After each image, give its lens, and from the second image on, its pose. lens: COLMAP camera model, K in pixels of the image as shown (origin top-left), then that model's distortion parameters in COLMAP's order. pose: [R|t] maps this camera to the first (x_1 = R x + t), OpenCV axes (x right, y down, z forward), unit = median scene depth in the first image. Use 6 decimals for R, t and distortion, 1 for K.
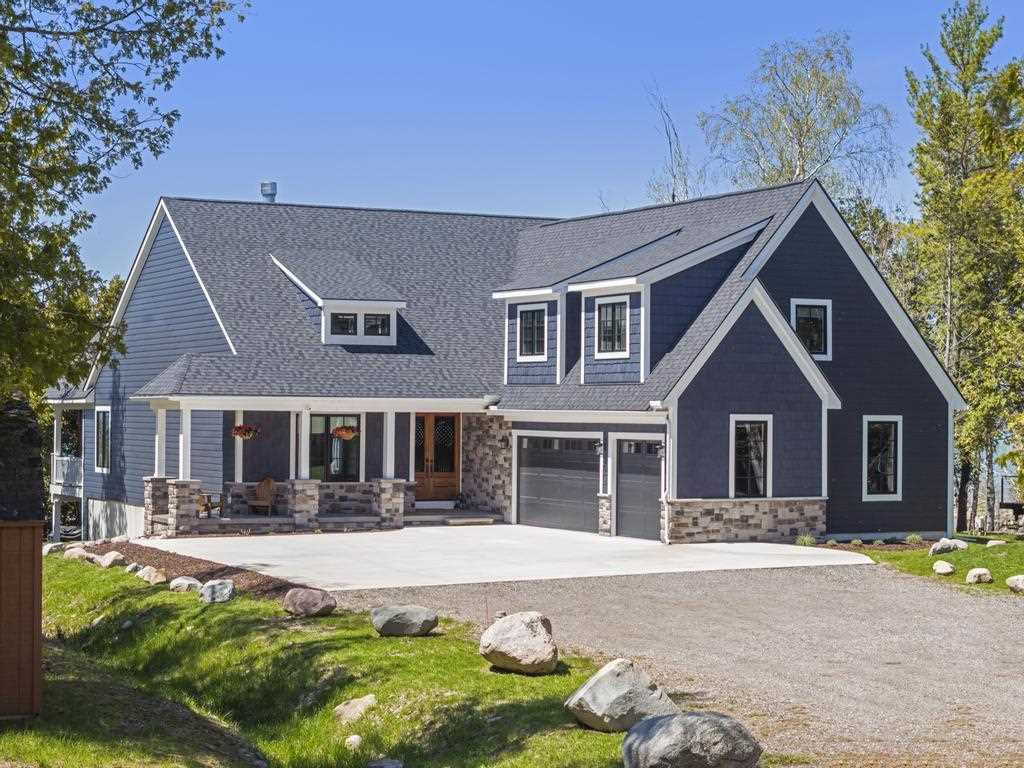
lens RADIAL K [[2040.5, 0, 510.7], [0, 2040.5, 384.6], [0, 0, 1]] dist [-0.091132, 0.000000]
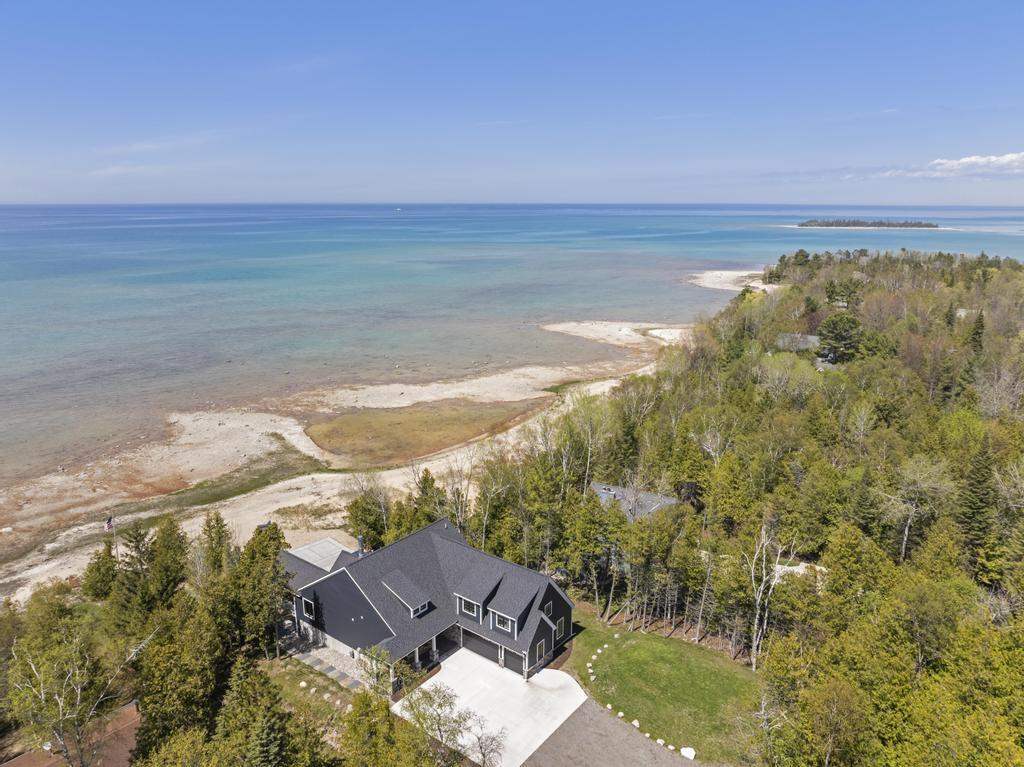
lens RADIAL K [[728.7, 0, 512.8], [0, 728.7, 384.7], [0, 0, 1]] dist [-0.030860, 0.001154]
pose [[0.901523, -0.115799, 0.416949, -0.453436], [0.006917, 0.967263, 0.253680, -0.806662], [-0.432676, -0.225814, 0.872811, -0.121360]]
